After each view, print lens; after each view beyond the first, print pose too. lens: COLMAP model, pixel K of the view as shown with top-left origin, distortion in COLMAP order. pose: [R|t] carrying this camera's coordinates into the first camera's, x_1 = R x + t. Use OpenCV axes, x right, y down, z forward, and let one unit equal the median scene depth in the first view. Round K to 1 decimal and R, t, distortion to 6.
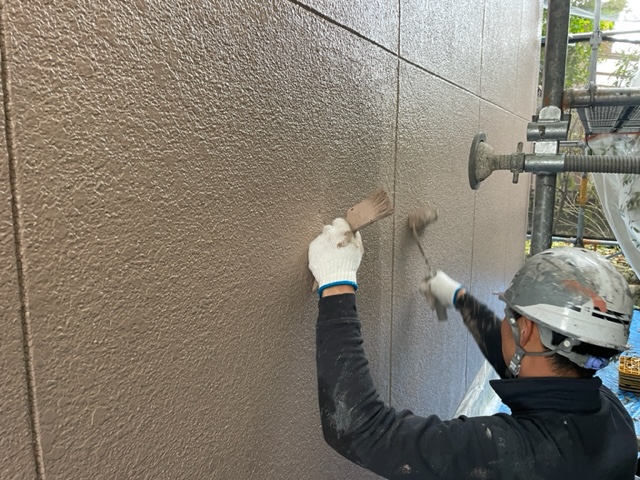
lens RADIAL K [[491.9, 0, 320.0], [0, 491.9, 240.0], [0, 0, 1]] dist [0.080007, -0.113267]
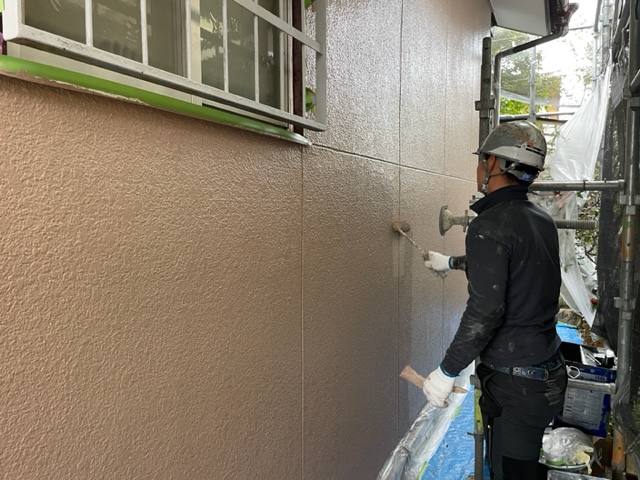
lens RADIAL K [[481.9, 0, 319.8], [0, 481.9, 235.8], [0, 0, 1]] dist [0.081668, -0.119061]
pose [[0.998840, -0.007147, 0.047614, -0.225163], [0.011725, 0.995257, -0.096576, 0.065734], [-0.046698, 0.097022, 0.994186, -0.750209]]
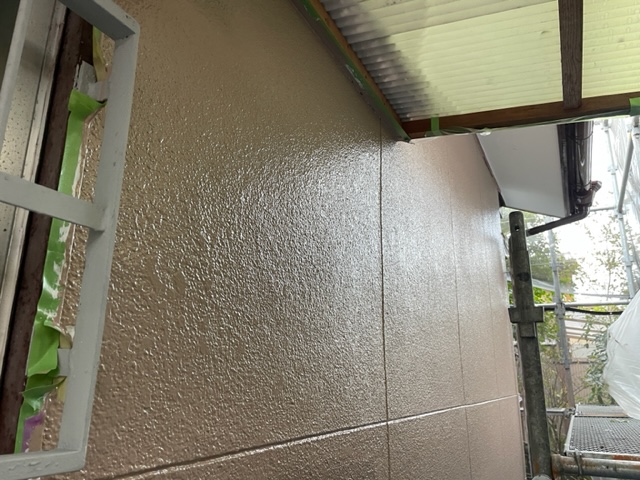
lens RADIAL K [[481.9, 0, 319.8], [0, 481.9, 235.8], [0, 0, 1]] dist [0.081668, -0.119061]
pose [[0.999503, 0.019780, 0.024551, -0.014074], [-0.007133, 0.900394, -0.435018, -0.265869], [-0.030710, 0.434626, 0.900087, -0.073184]]
